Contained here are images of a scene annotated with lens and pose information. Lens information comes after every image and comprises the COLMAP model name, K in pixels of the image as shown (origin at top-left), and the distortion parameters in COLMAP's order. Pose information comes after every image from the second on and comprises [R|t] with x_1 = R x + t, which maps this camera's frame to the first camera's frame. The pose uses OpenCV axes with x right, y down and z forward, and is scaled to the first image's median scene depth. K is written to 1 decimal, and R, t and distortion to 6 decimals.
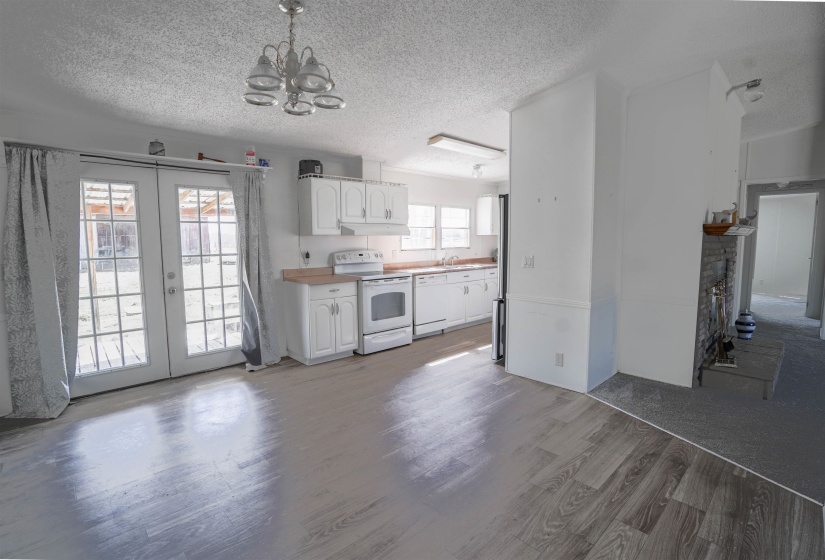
lens RADIAL K [[384.7, 0, 403.3], [0, 384.7, 280.3], [0, 0, 1]] dist [-0.070223, 0.023471]
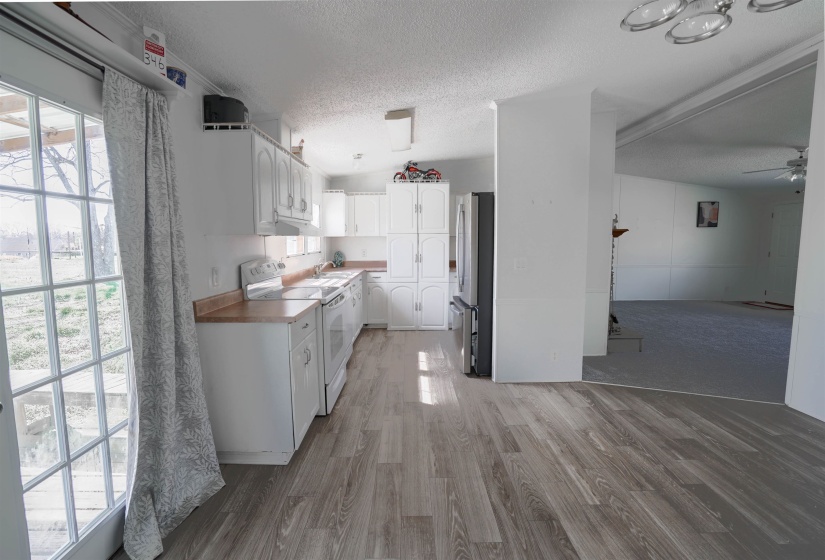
lens RADIAL K [[384.7, 0, 403.3], [0, 384.7, 280.3], [0, 0, 1]] dist [-0.070223, 0.023471]
pose [[0.685827, -0.074600, 0.723931, -0.479202], [0.079879, 0.996439, 0.027006, -0.047339], [-0.723368, 0.039305, 0.689343, 0.449124]]
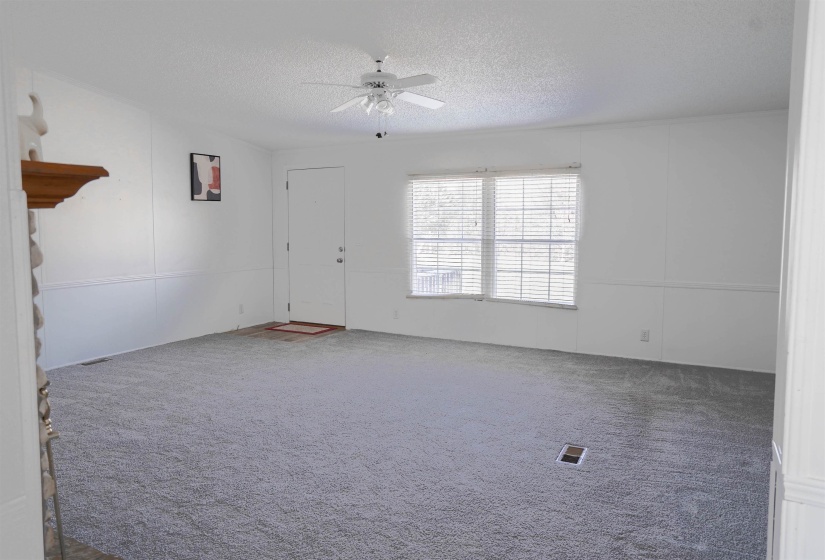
lens RADIAL K [[563.0, 0, 388.1], [0, 563.0, 278.3], [0, 0, 1]] dist [-0.007447, -0.000461]
pose [[-0.319489, -0.083554, 0.943899, 0.290674], [0.104258, 0.986958, 0.122654, -0.069716], [-0.941837, 0.137596, -0.306611, 0.647366]]
